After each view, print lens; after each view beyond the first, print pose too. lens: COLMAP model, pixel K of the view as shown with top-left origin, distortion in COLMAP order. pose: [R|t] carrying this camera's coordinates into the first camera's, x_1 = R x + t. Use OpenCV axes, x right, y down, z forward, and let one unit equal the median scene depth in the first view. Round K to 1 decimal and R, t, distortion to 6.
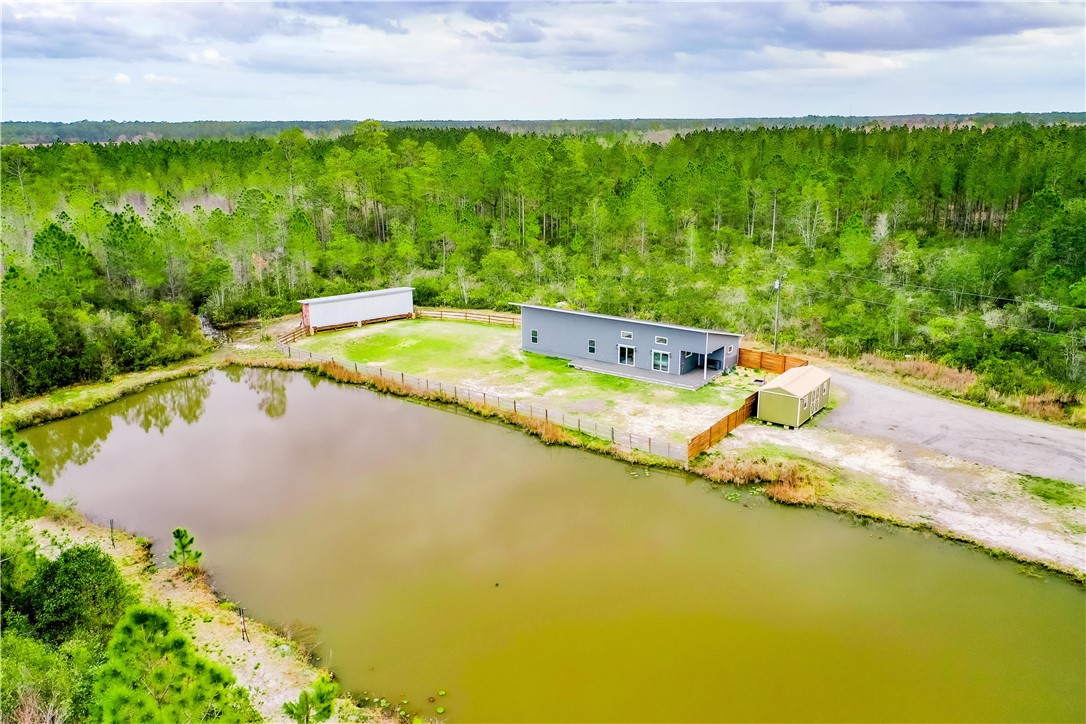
lens RADIAL K [[856.6, 0, 543.0], [0, 856.6, 362.0], [0, 0, 1]] dist [-0.000178, 0.008798]
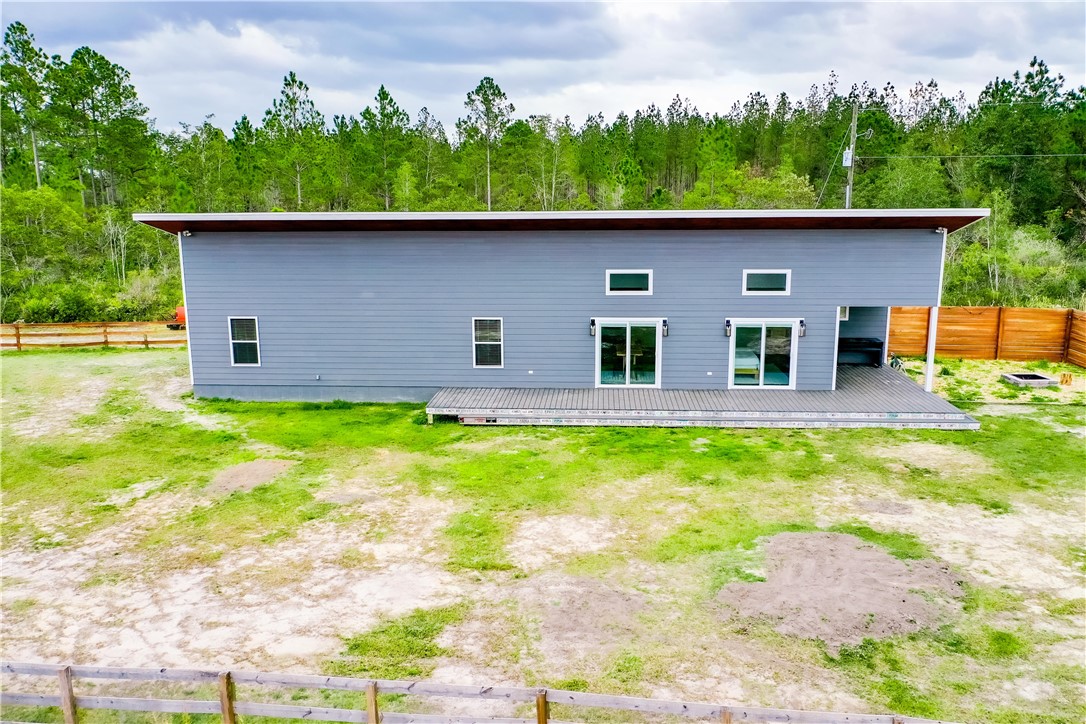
lens RADIAL K [[853.9, 0, 543.0], [0, 853.9, 362.0], [0, 0, 1]] dist [-0.000126, 0.006396]
pose [[0.846708, -0.100402, 0.522500, -0.083159], [0.143681, 0.988696, -0.042848, 0.003310], [-0.512291, 0.111353, 0.851562, 0.804170]]
